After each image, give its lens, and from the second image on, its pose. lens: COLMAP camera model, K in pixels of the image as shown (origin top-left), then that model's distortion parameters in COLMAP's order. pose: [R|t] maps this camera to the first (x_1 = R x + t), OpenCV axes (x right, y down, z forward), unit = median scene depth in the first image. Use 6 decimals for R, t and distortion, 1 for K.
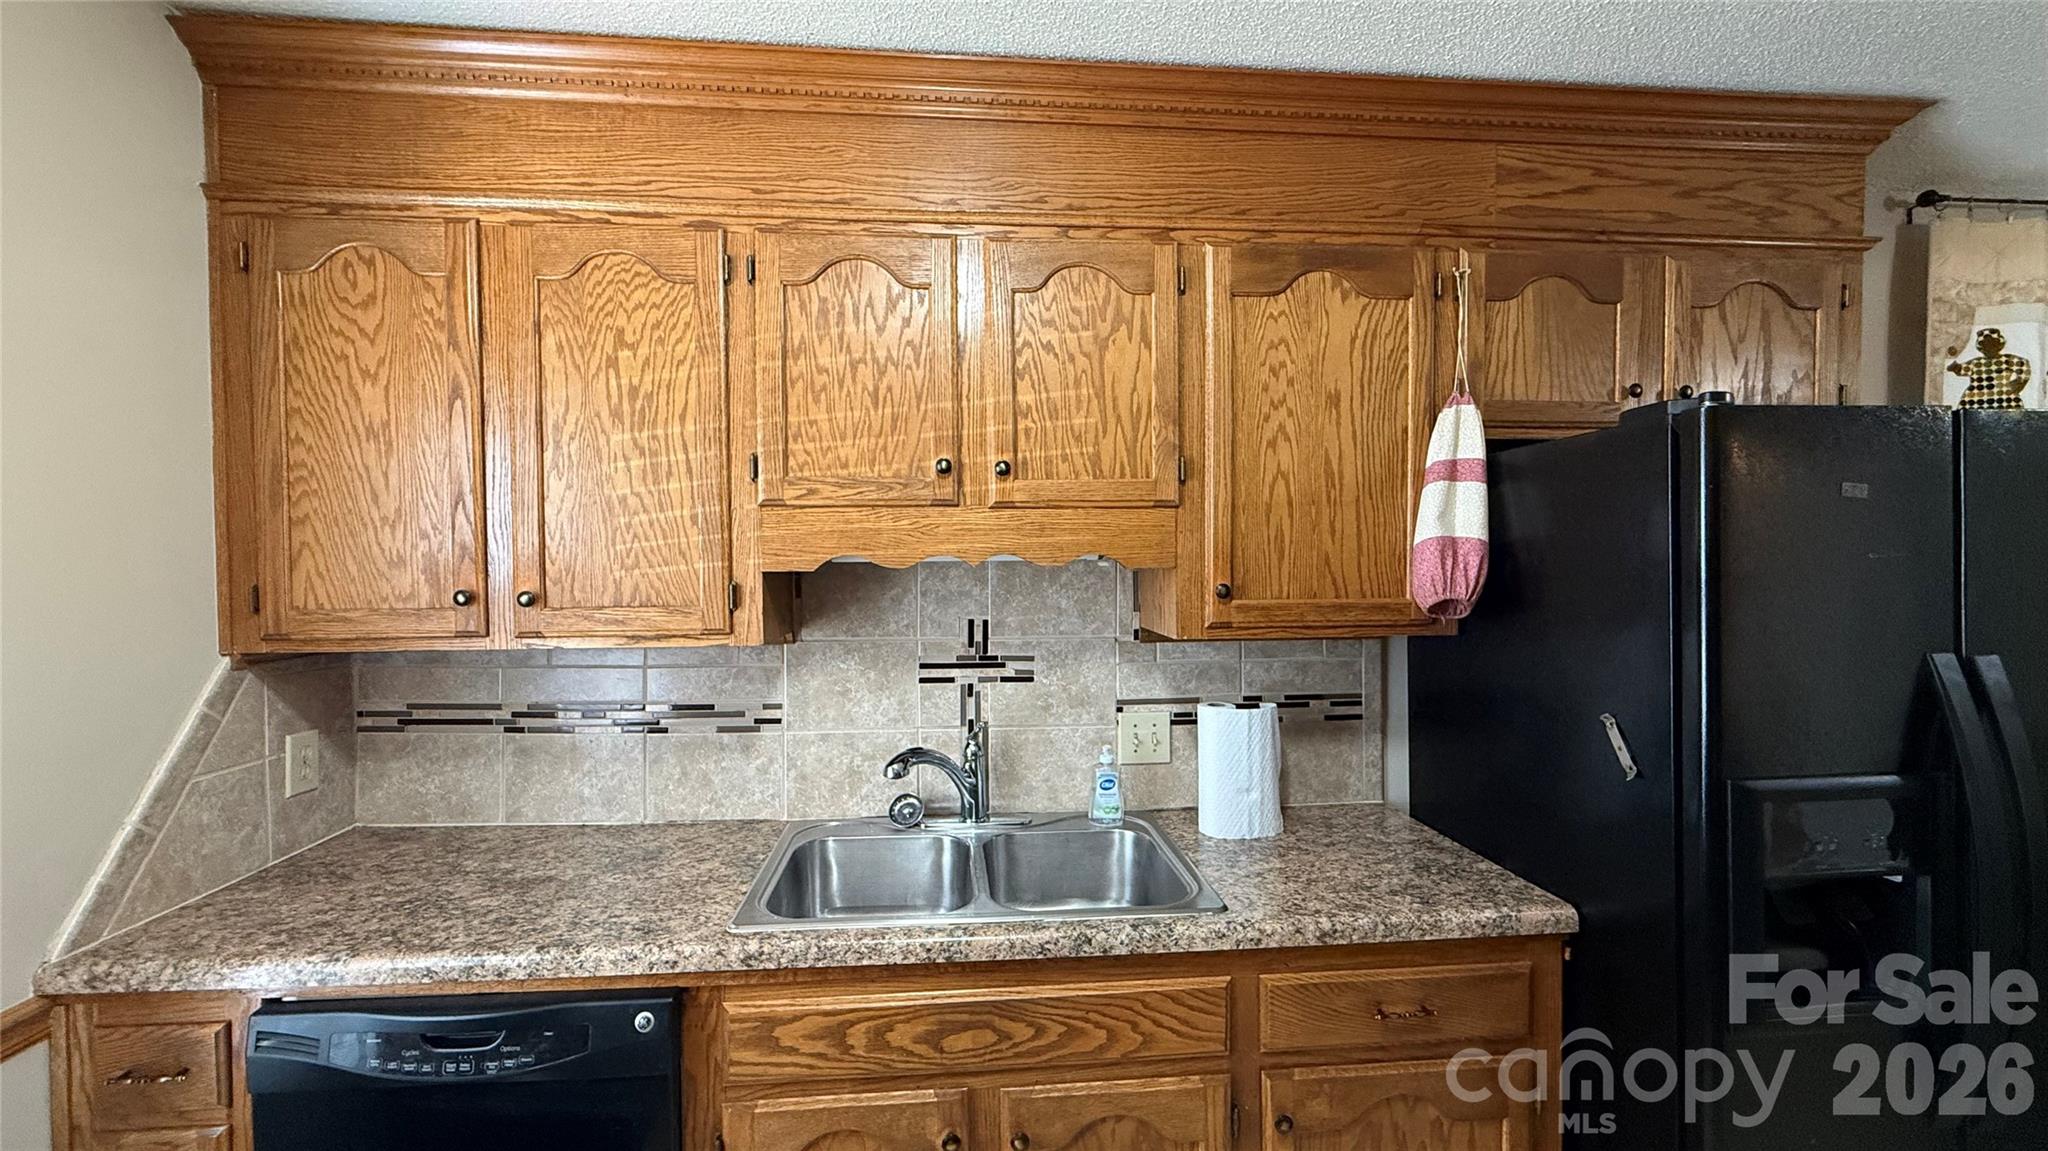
lens RADIAL K [[812.9, 0, 1026.9], [0, 812.9, 579.5], [0, 0, 1]] dist [0.000321, 0.000422]
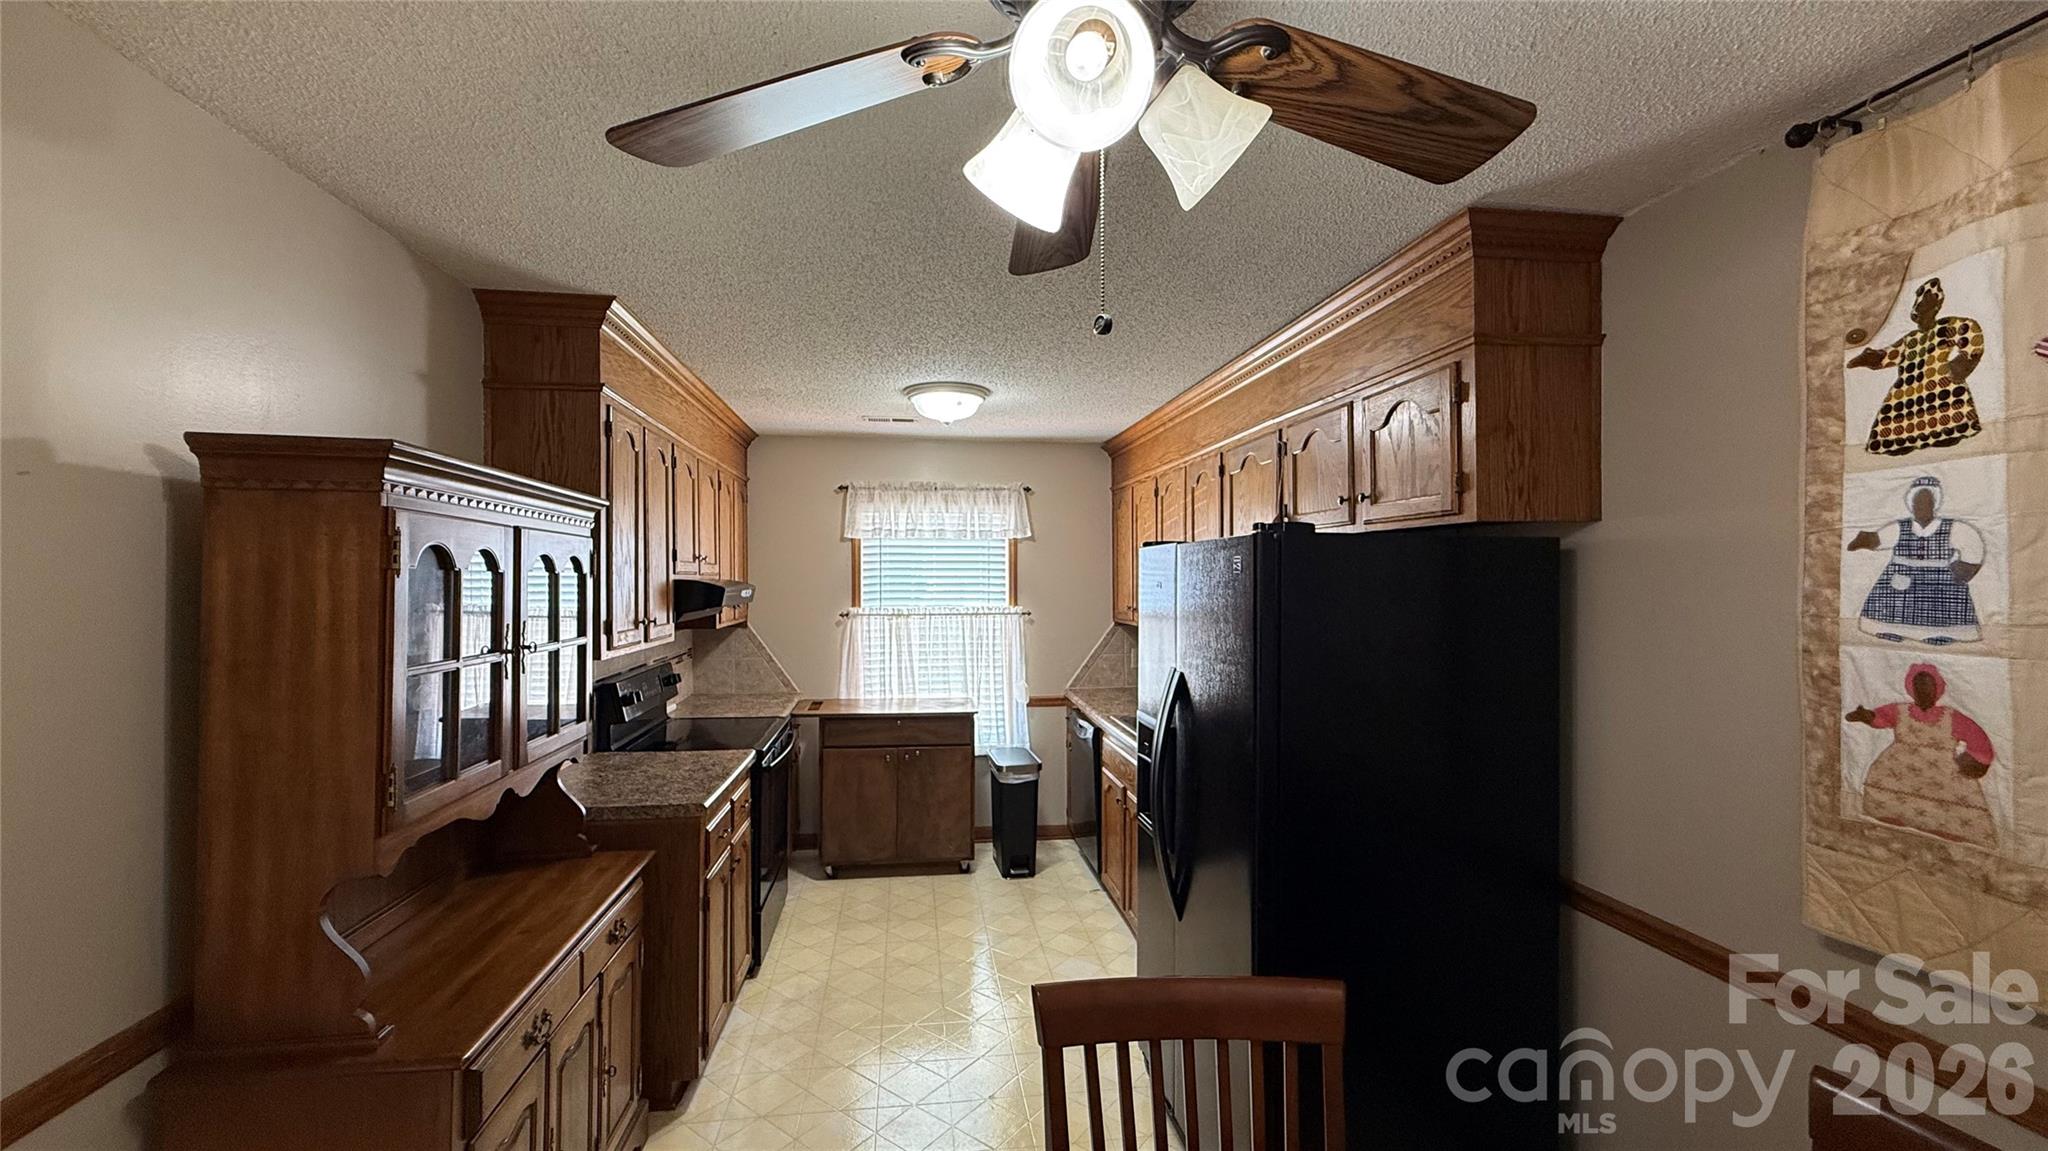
lens RADIAL K [[812.9, 0, 1014.3], [0, 812.9, 576.2], [0, 0, 1]] dist [0.000321, 0.000422]
pose [[0.056136, 0.006300, -0.998403, 2.193290], [-0.015714, 0.999862, 0.005426, -0.099473], [0.998299, 0.015385, 0.056227, 0.358730]]
